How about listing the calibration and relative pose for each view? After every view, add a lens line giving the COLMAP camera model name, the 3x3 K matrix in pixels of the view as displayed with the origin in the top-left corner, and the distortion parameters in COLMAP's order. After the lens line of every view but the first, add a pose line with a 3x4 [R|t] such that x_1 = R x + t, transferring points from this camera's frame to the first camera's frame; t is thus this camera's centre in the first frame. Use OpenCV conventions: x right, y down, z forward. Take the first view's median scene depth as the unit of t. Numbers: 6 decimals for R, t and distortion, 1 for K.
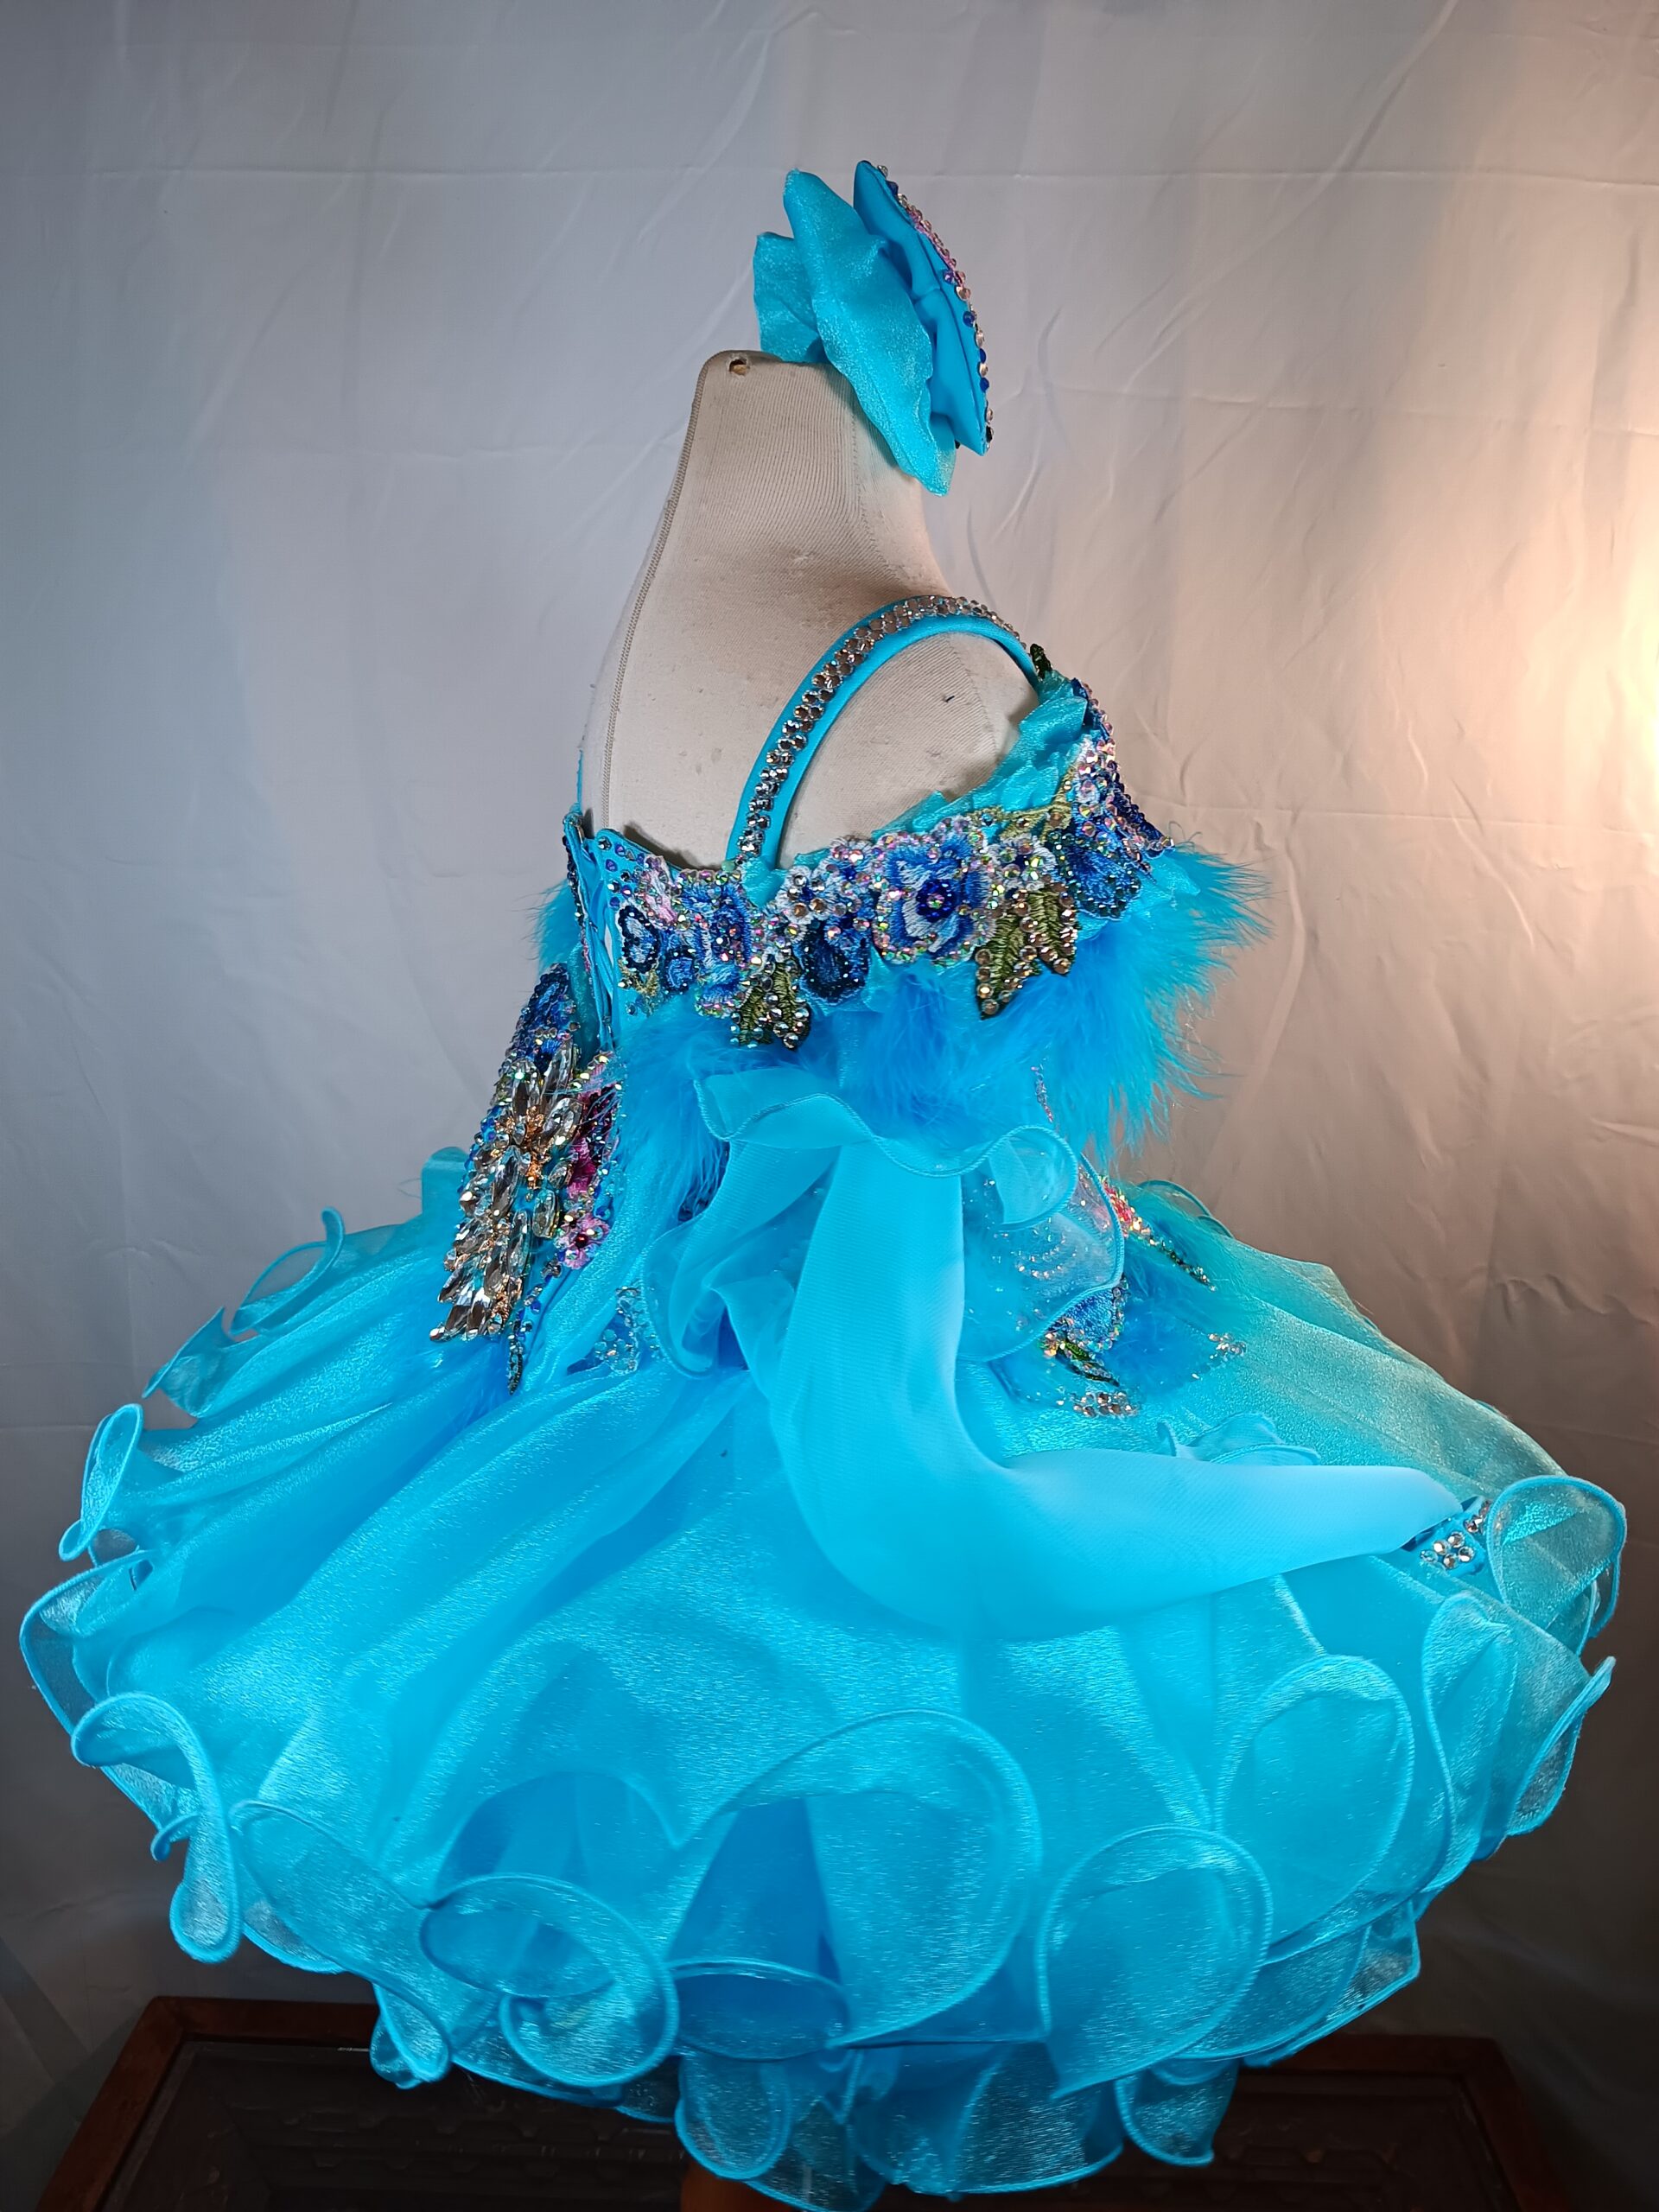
lens RADIAL K [[1751.8, 0, 829.7], [0, 1751.8, 1111.8], [0, 0, 1]] dist [0.004056, -0.005315]
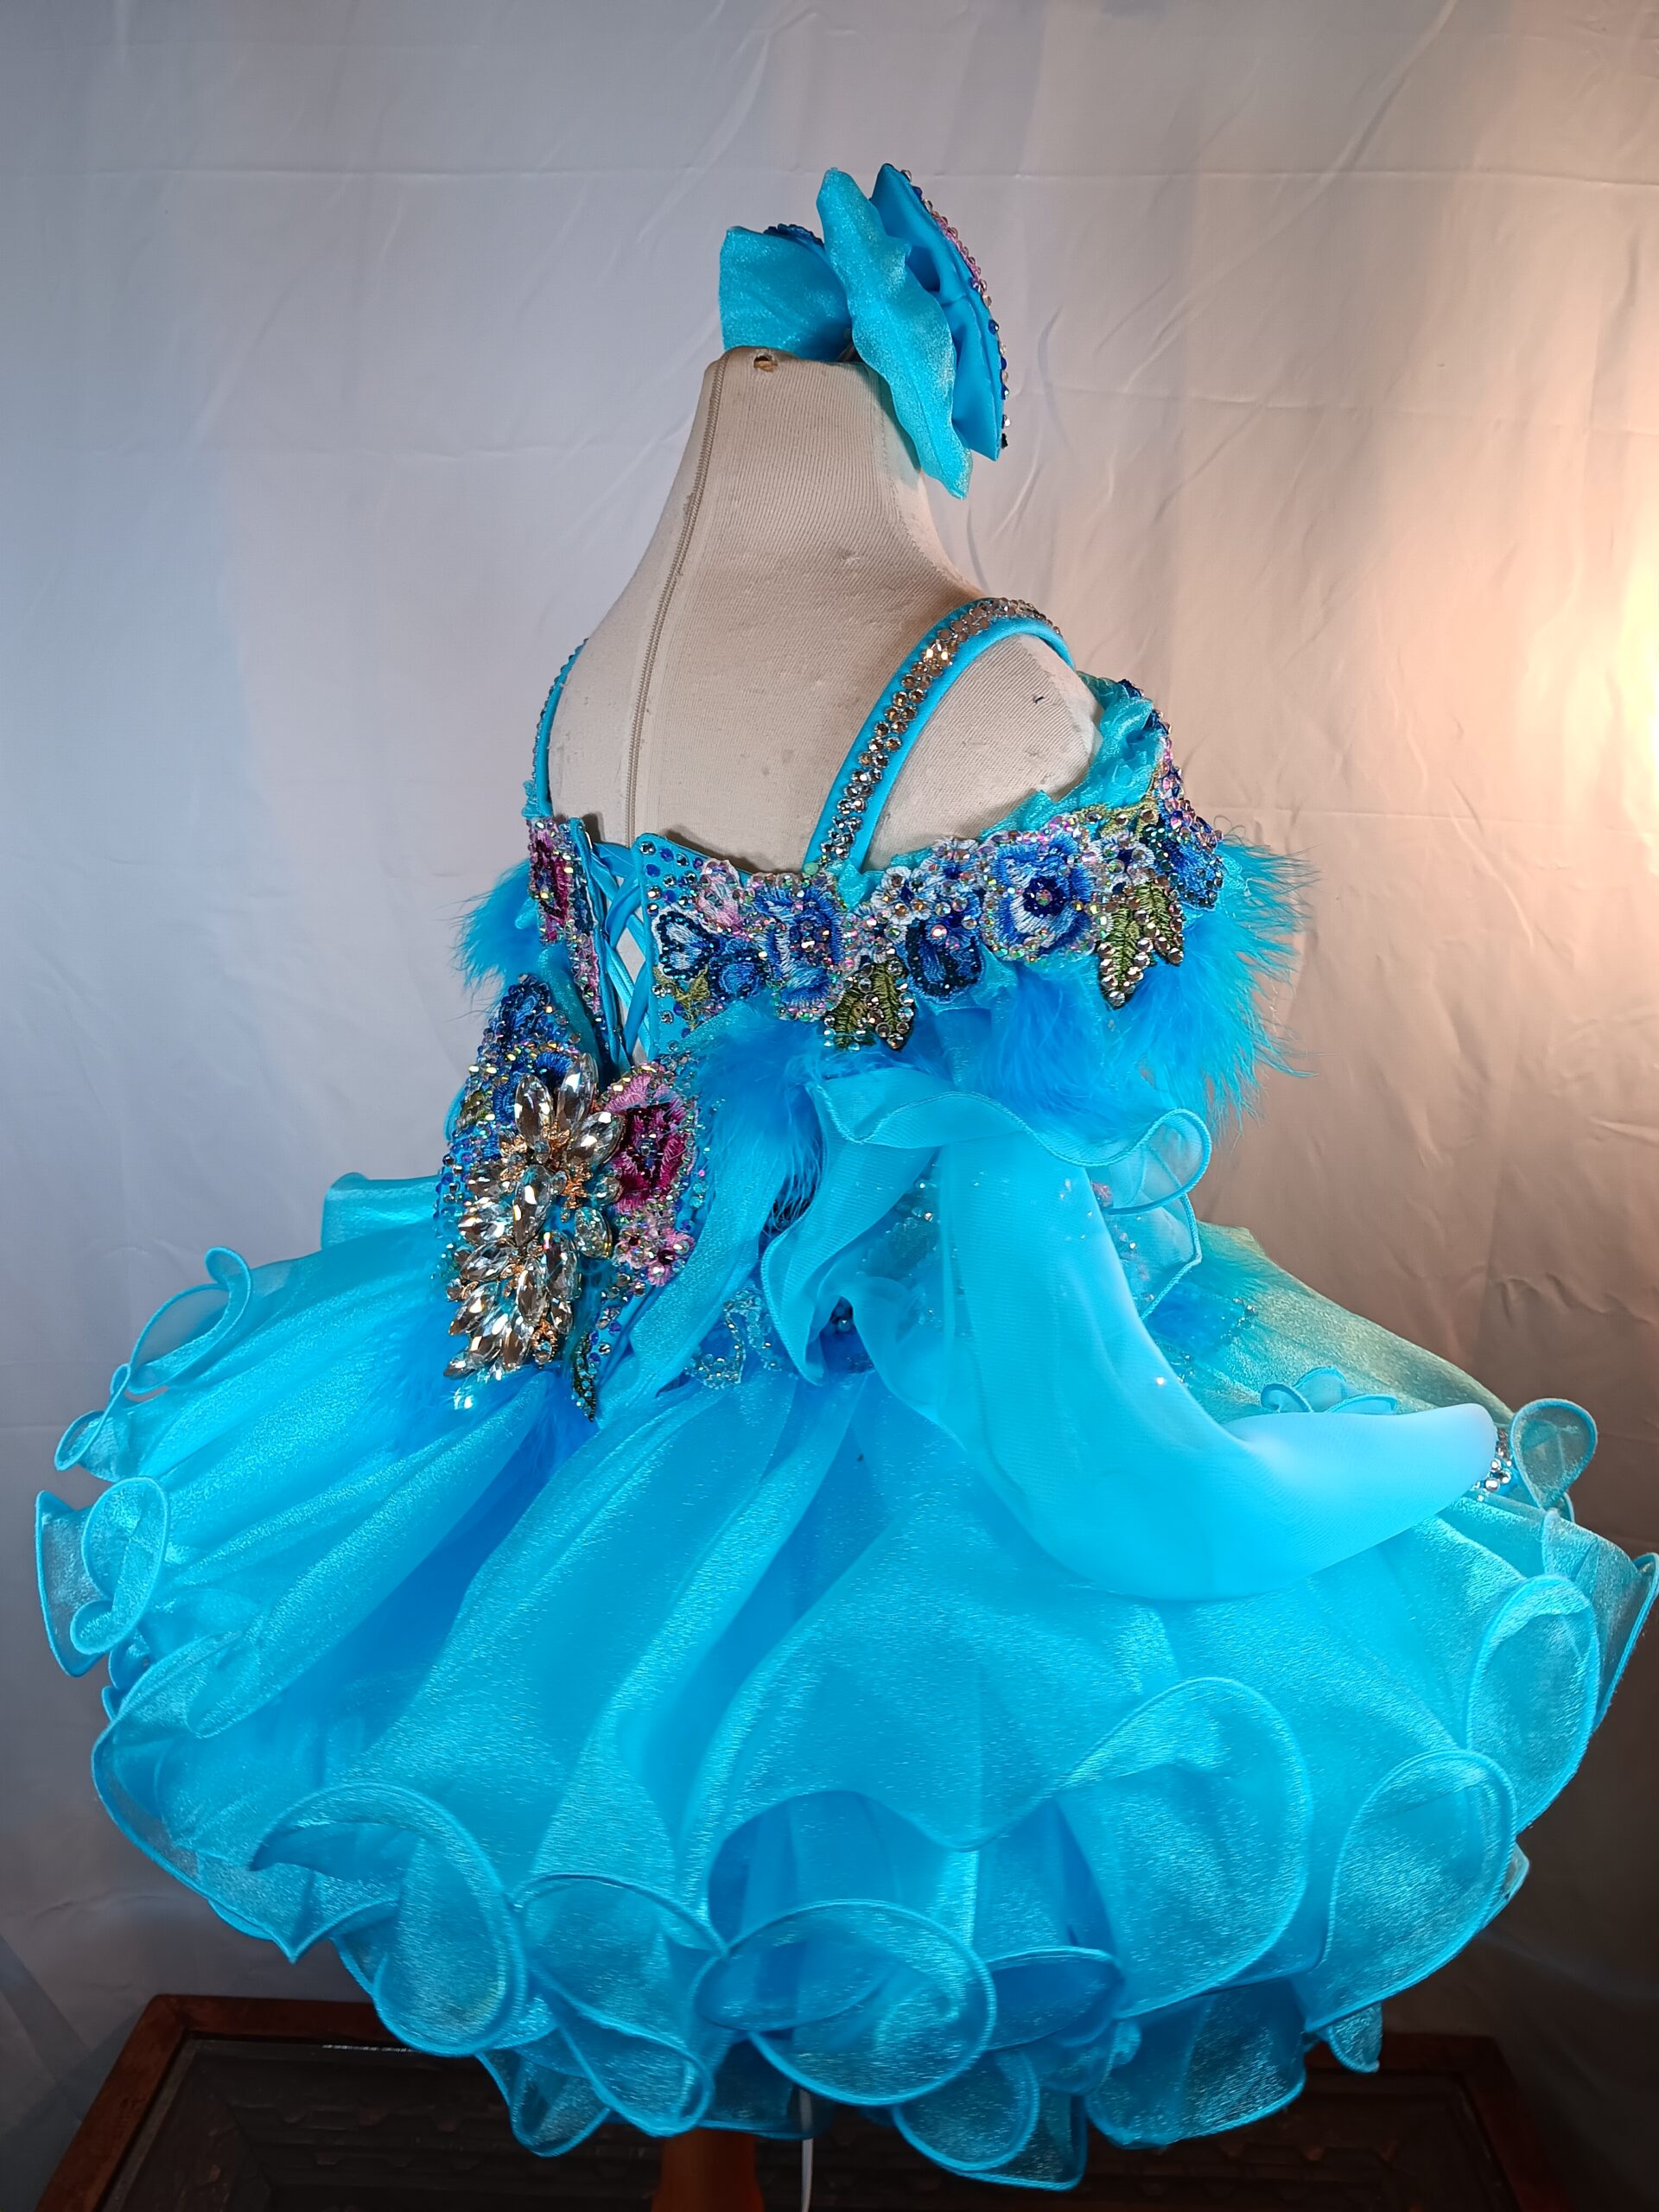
lens RADIAL K [[1751.8, 0, 815.7], [0, 1751.8, 1116.8], [0, 0, 1]] dist [0.004056, -0.005315]
pose [[0.965446, -0.062284, 0.253050, -0.322052], [0.060244, 0.998058, 0.015810, -0.015520], [-0.253544, -0.000019, 0.967324, 0.038230]]
